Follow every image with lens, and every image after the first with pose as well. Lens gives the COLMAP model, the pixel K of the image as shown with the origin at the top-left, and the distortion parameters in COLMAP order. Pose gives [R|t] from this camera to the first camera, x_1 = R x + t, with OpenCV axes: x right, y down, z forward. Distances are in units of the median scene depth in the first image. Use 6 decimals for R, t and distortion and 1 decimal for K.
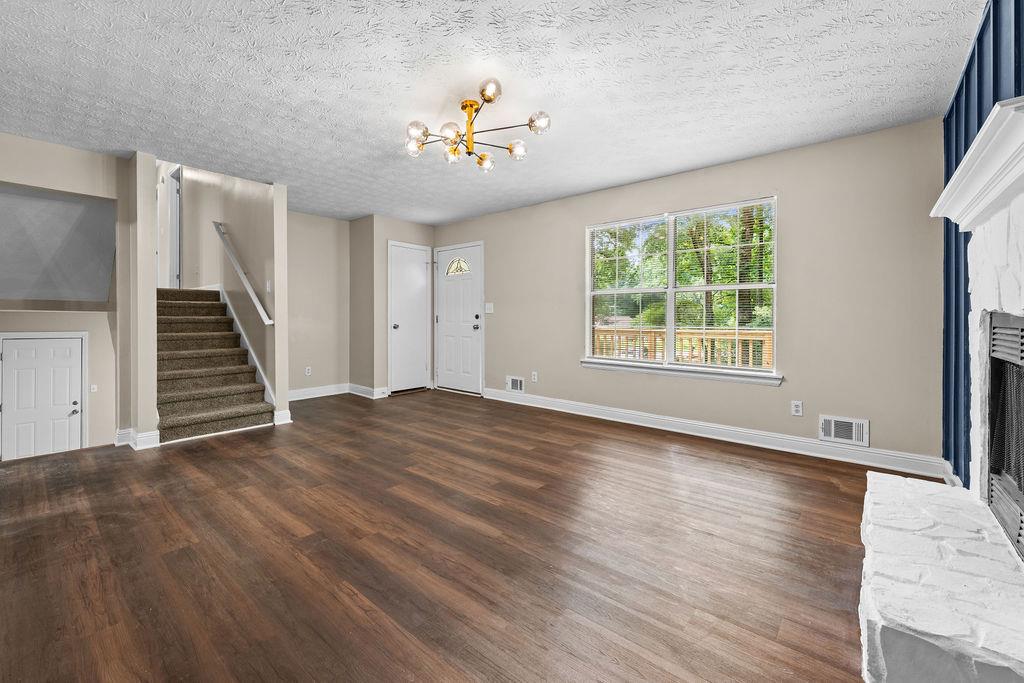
lens RADIAL K [[419.8, 0, 507.0], [0, 419.8, 319.5], [0, 0, 1]] dist [0.000390, -0.000122]
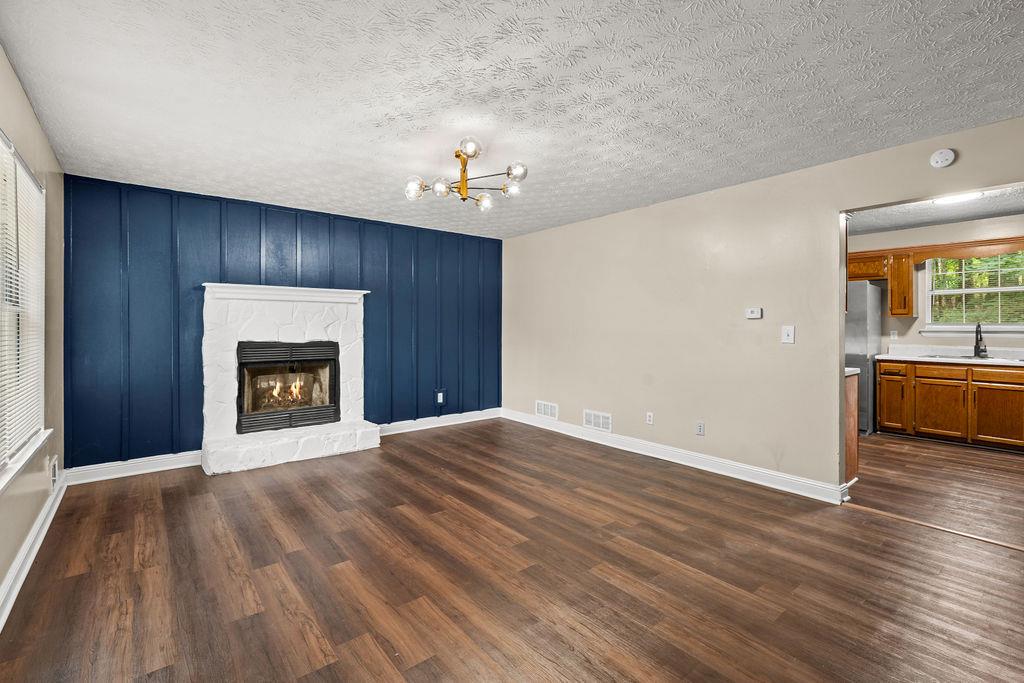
lens RADIAL K [[451.4, 0, 511.3], [0, 451.4, 330.4], [0, 0, 1]] dist [-0.001354, -0.000223]
pose [[-0.986498, -0.005521, 0.163682, -0.389066], [-0.003731, 0.999930, 0.011237, -0.072717], [-0.163732, 0.010474, -0.986449, 2.071625]]
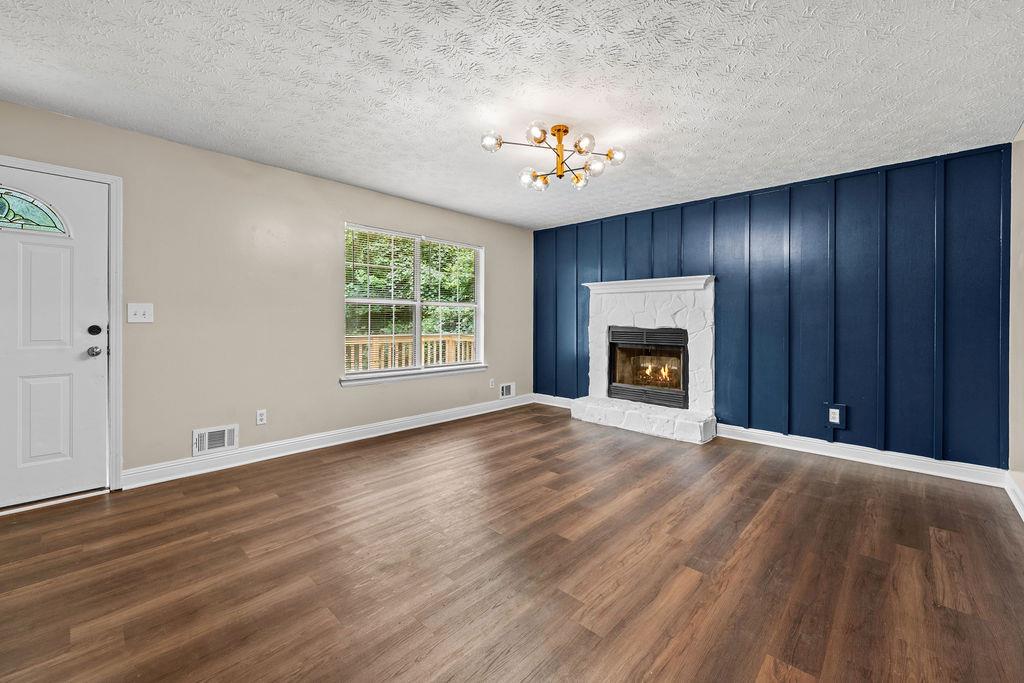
lens RADIAL K [[419.8, 0, 507.0], [0, 419.8, 319.5], [0, 0, 1]] dist [0.000390, -0.000122]
pose [[0.042988, -0.000733, 0.999075, -1.111235], [-0.003014, 0.999995, 0.000863, -0.043361], [-0.999071, -0.003048, 0.042986, 1.067057]]
